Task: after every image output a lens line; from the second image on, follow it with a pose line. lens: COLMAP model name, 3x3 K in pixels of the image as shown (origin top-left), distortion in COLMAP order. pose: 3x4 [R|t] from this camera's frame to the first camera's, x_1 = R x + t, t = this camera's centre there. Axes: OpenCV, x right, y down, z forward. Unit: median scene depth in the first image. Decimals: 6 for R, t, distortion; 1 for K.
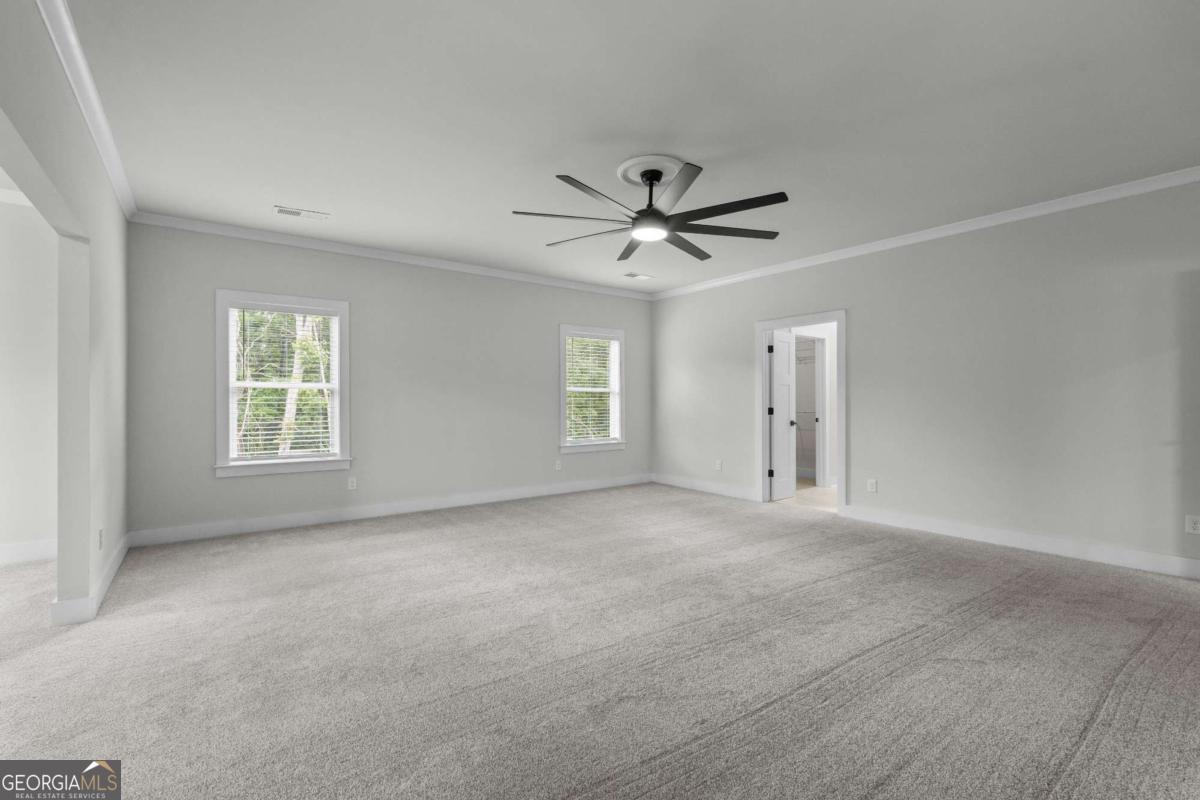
lens RADIAL K [[538.3, 0, 602.2], [0, 538.3, 406.1], [0, 0, 1]] dist [-0.008627, -0.000073]
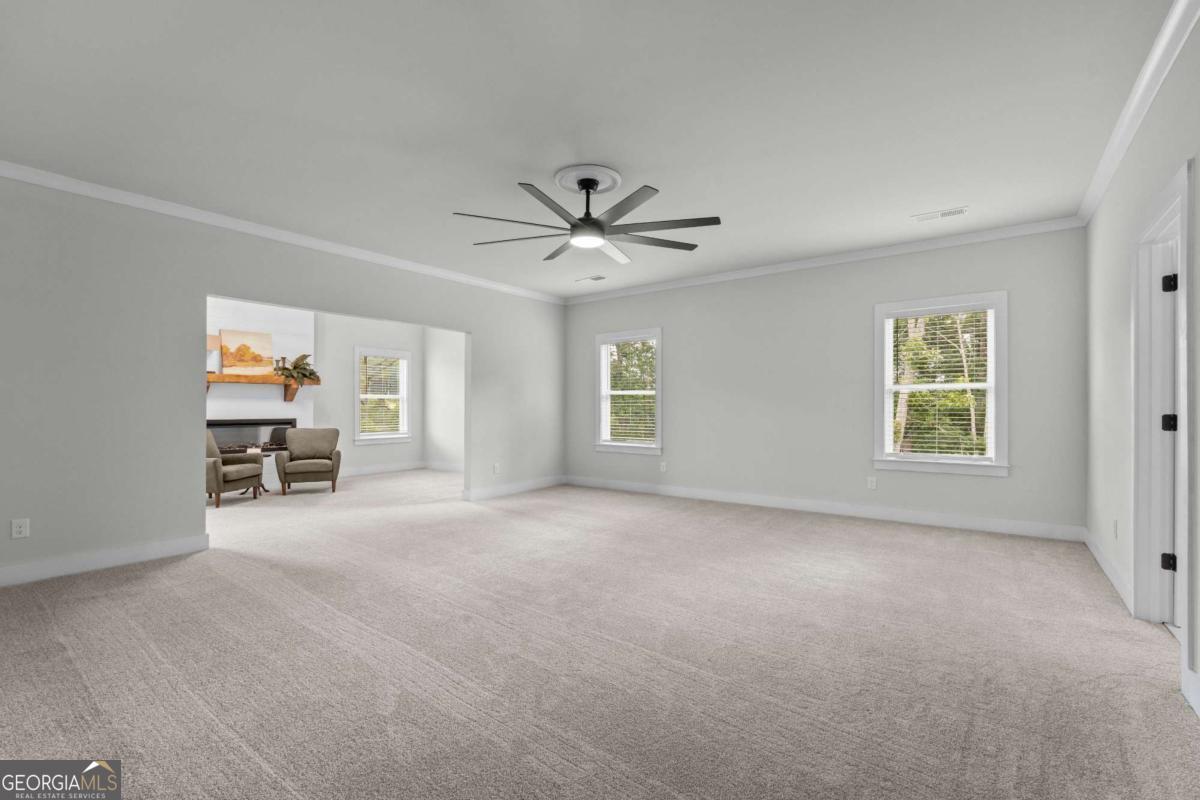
lens RADIAL K [[508.4, 0, 602.8], [0, 508.4, 403.5], [0, 0, 1]] dist [-0.000692, -0.000120]
pose [[0.284127, -0.000911, -0.958786, 0.526117], [-0.003291, 0.999993, -0.001926, -0.004838], [0.958781, 0.003703, 0.284122, 0.404940]]
